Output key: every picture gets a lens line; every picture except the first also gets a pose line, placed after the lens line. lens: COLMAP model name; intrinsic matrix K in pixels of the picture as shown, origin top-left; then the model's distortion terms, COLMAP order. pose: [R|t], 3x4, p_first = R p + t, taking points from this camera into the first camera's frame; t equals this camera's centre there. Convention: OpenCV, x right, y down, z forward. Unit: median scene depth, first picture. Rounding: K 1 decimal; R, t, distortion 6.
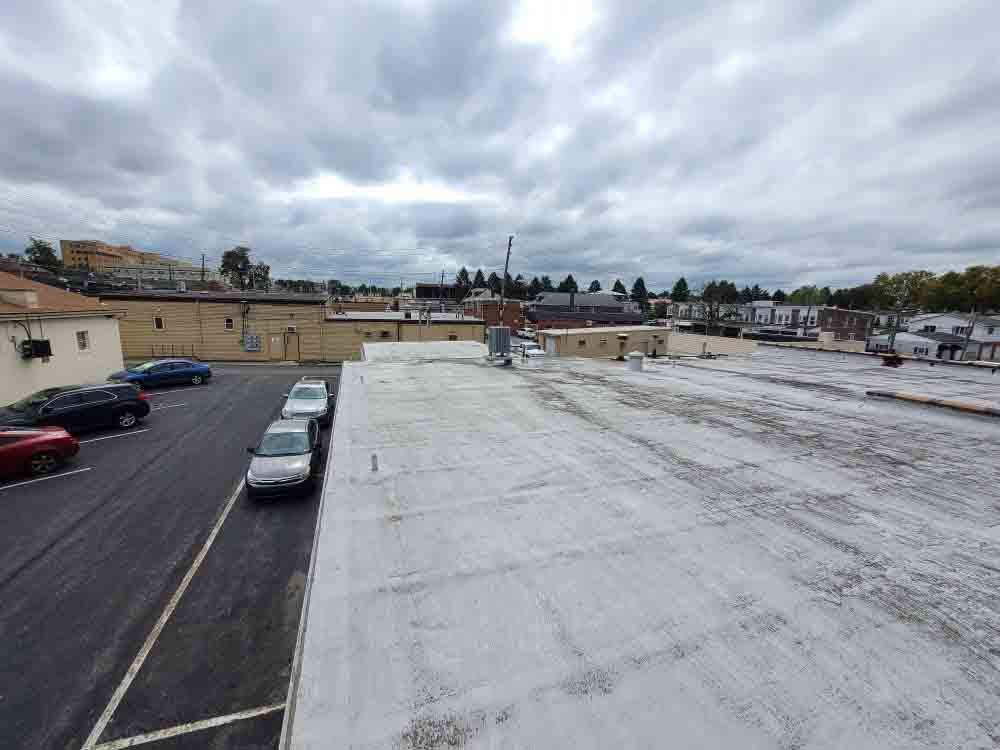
lens RADIAL K [[410.0, 0, 500.0], [0, 410.0, 375.0], [0, 0, 1]] dist [-0.003001, -0.000370]
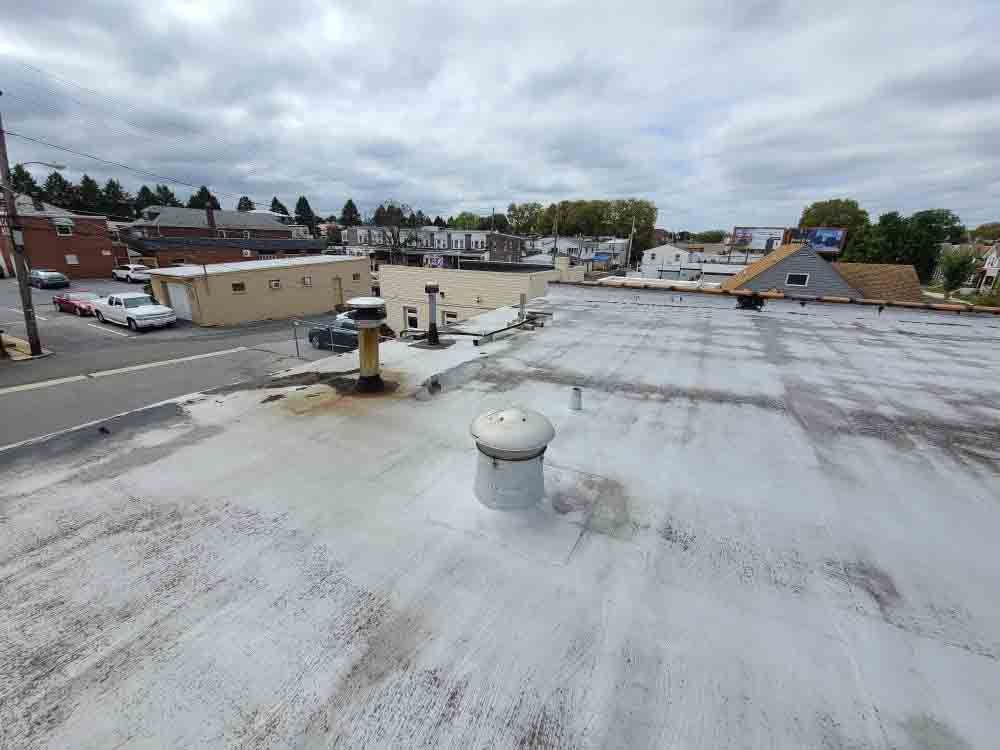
lens RADIAL K [[410.0, 0, 500.0], [0, 410.0, 375.0], [0, 0, 1]] dist [-0.003001, -0.000370]
pose [[0.735348, -0.218215, 0.641596, 0.029604], [0.107414, 0.972302, 0.207582, -0.016194], [-0.669123, -0.083729, 0.738420, 0.121749]]
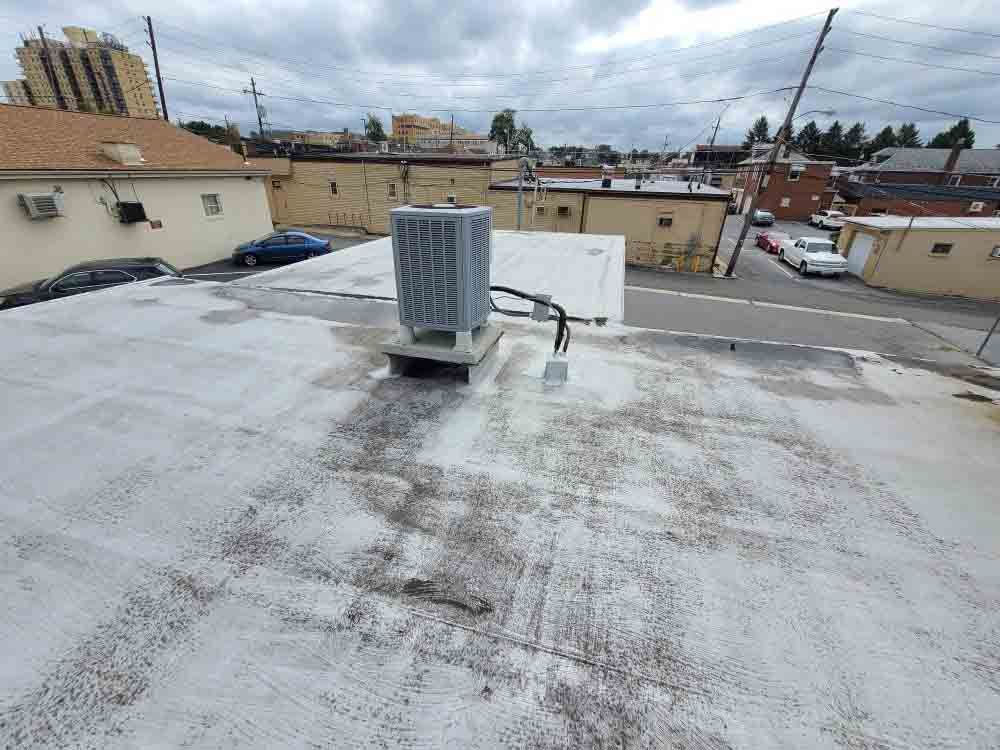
lens RADIAL K [[410.0, 0, 500.0], [0, 410.0, 375.0], [0, 0, 1]] dist [-0.003001, -0.000370]
pose [[0.820518, 0.250904, -0.513612, 0.024037], [-0.096924, 0.946576, 0.307570, -0.015329], [0.563343, -0.202585, 0.801002, 0.122770]]
